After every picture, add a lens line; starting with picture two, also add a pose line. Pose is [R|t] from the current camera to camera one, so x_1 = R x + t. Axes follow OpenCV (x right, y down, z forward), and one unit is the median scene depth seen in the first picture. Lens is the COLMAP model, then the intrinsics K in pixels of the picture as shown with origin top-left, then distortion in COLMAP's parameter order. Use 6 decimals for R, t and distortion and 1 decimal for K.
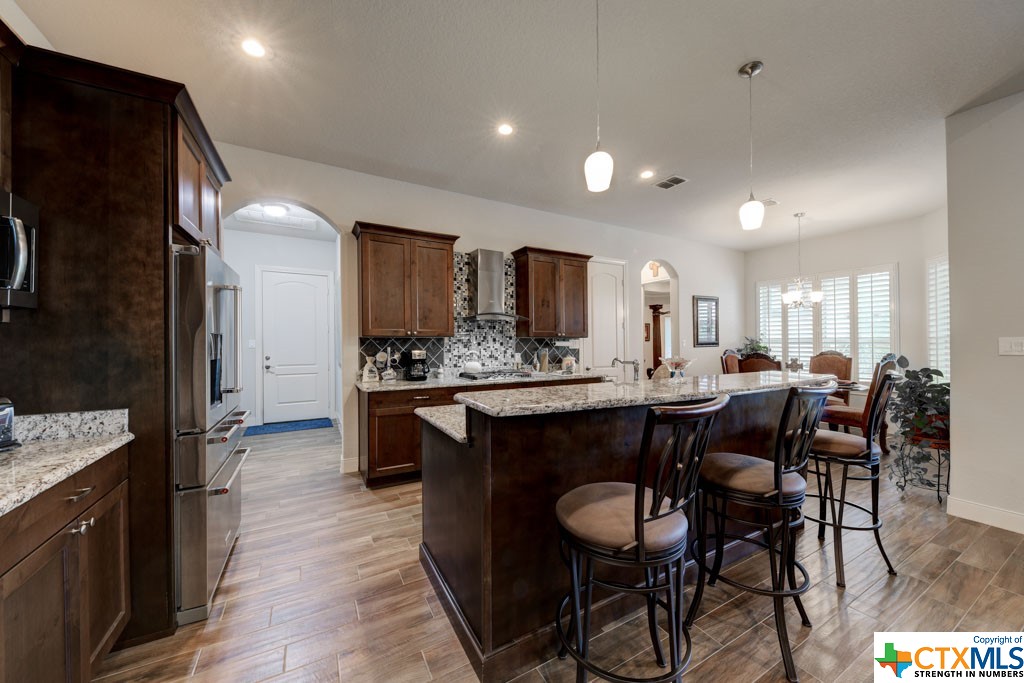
lens RADIAL K [[369.1, 0, 513.2], [0, 369.1, 342.3], [0, 0, 1]] dist [0.006140, -0.003471]
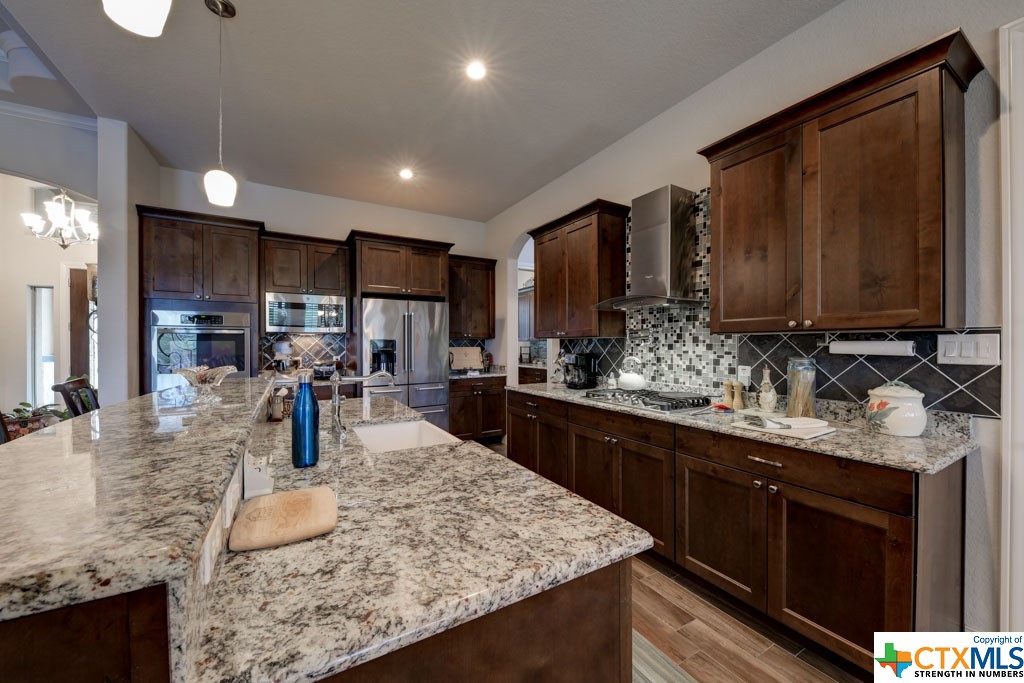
lens RADIAL K [[369.1, 0, 522.4], [0, 369.1, 346.9], [0, 0, 1]] dist [0.006140, -0.003471]
pose [[0.014706, 0.011607, -0.999824, 0.521311], [0.009615, 0.999885, 0.011749, -0.004726], [0.999846, -0.009786, 0.014593, 0.739178]]
